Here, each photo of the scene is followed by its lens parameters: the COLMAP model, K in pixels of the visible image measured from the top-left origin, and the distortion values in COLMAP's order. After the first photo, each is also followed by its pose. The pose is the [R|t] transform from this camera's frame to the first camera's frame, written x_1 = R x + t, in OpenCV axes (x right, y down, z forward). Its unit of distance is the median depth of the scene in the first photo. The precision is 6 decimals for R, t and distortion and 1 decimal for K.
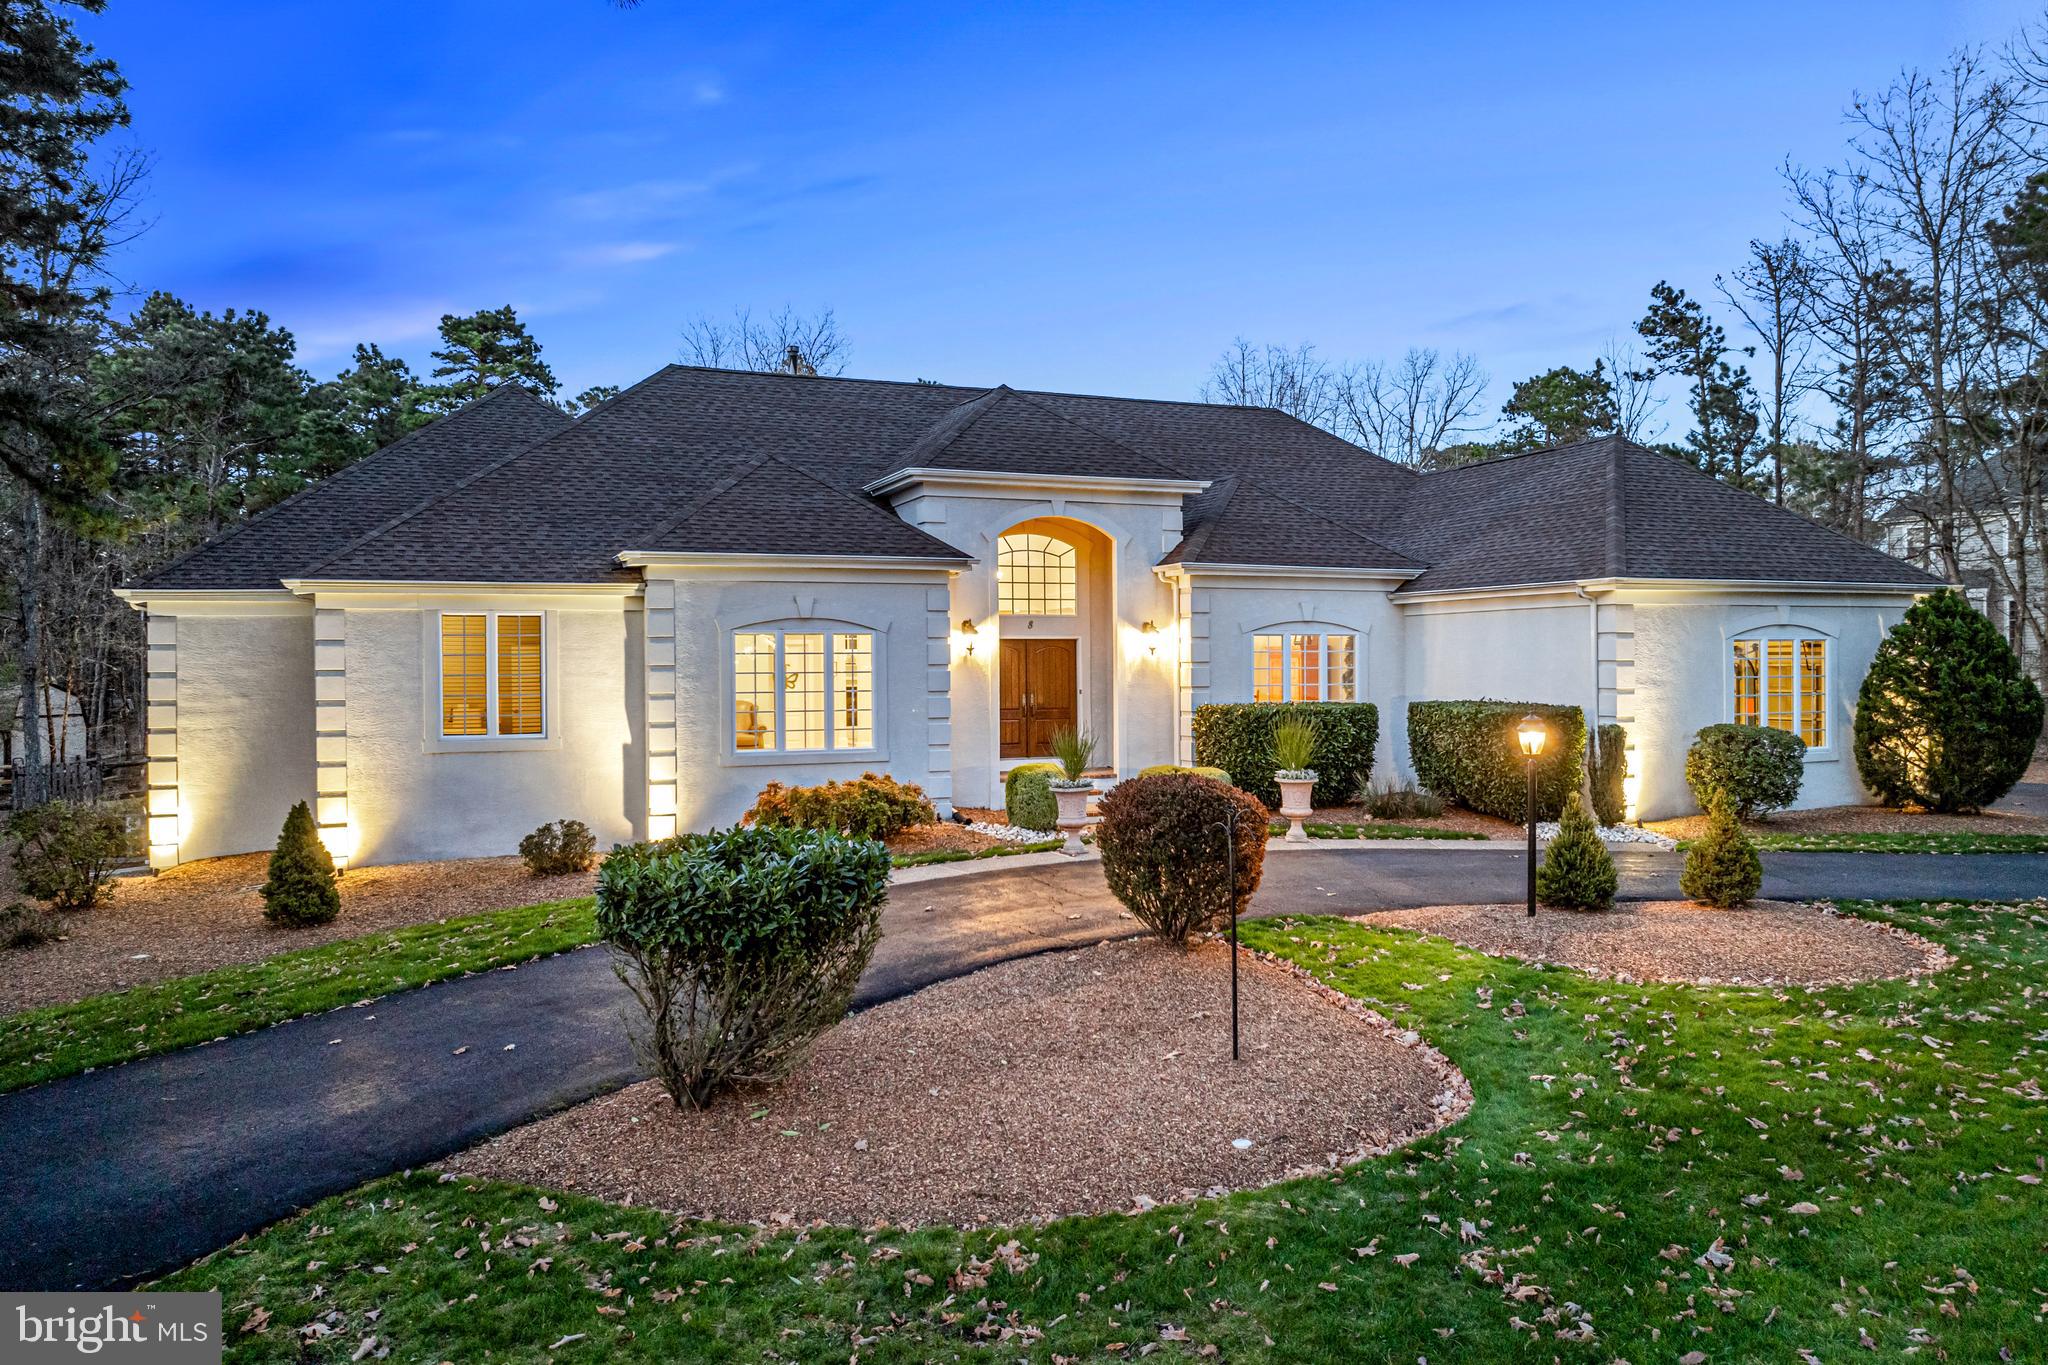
lens RADIAL K [[1439.3, 0, 1035.6], [0, 1439.3, 702.0], [0, 0, 1]] dist [-0.037991, -0.003954]
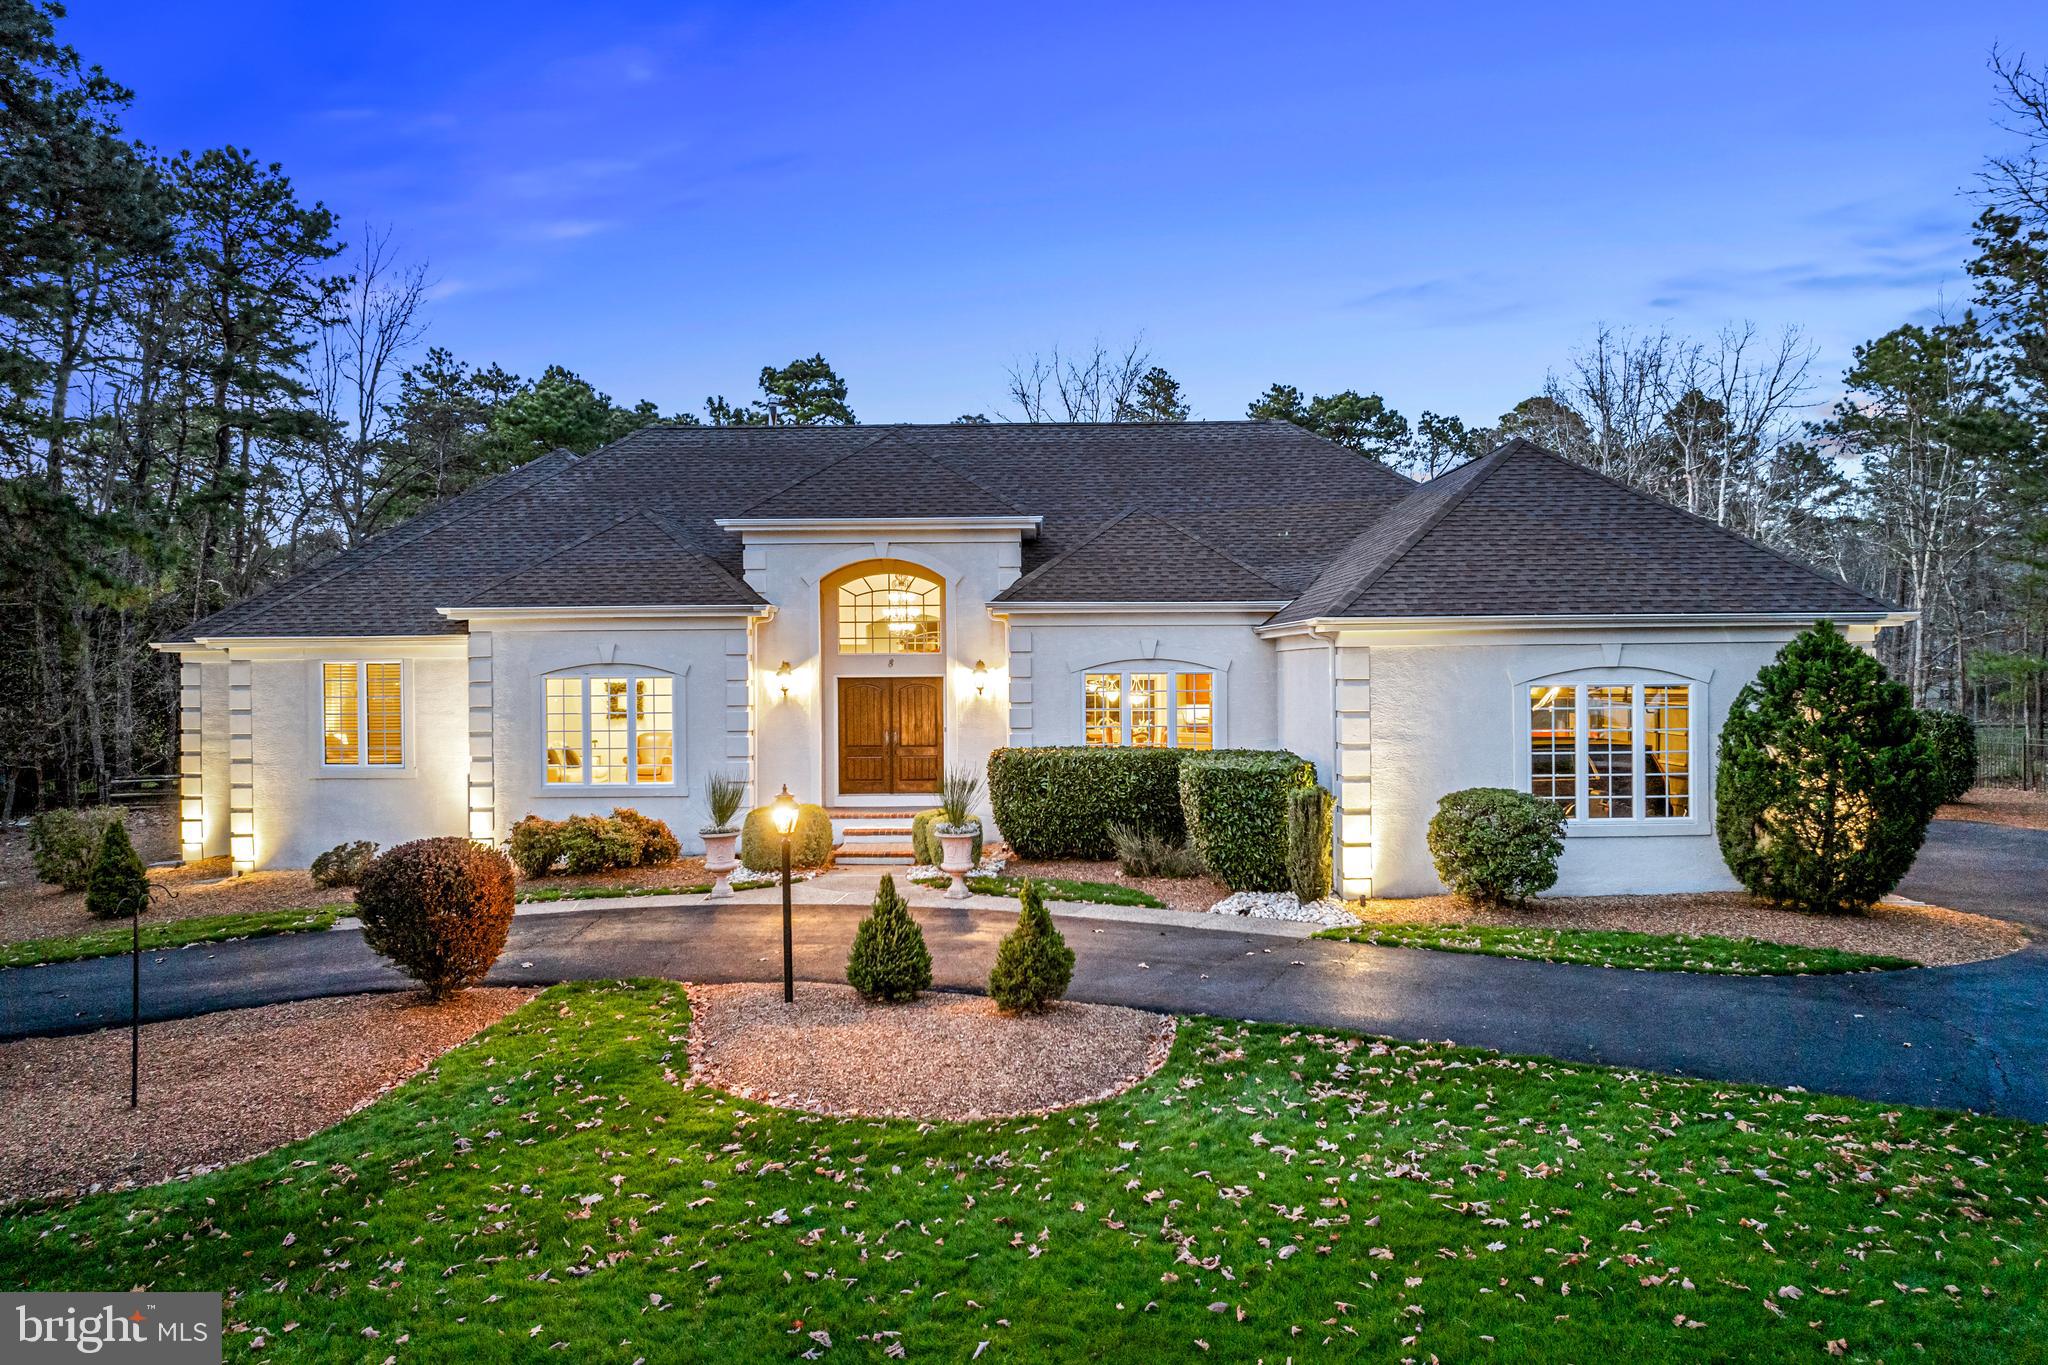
lens RADIAL K [[1451.5, 0, 1034.2], [0, 1451.5, 670.1], [0, 0, 1]] dist [-0.038370, -0.002895]
pose [[0.921017, 0.000075, -0.389522, 0.588601], [-0.008660, 0.999757, -0.020284, -0.035285], [0.389425, 0.022055, 0.920794, 0.118189]]
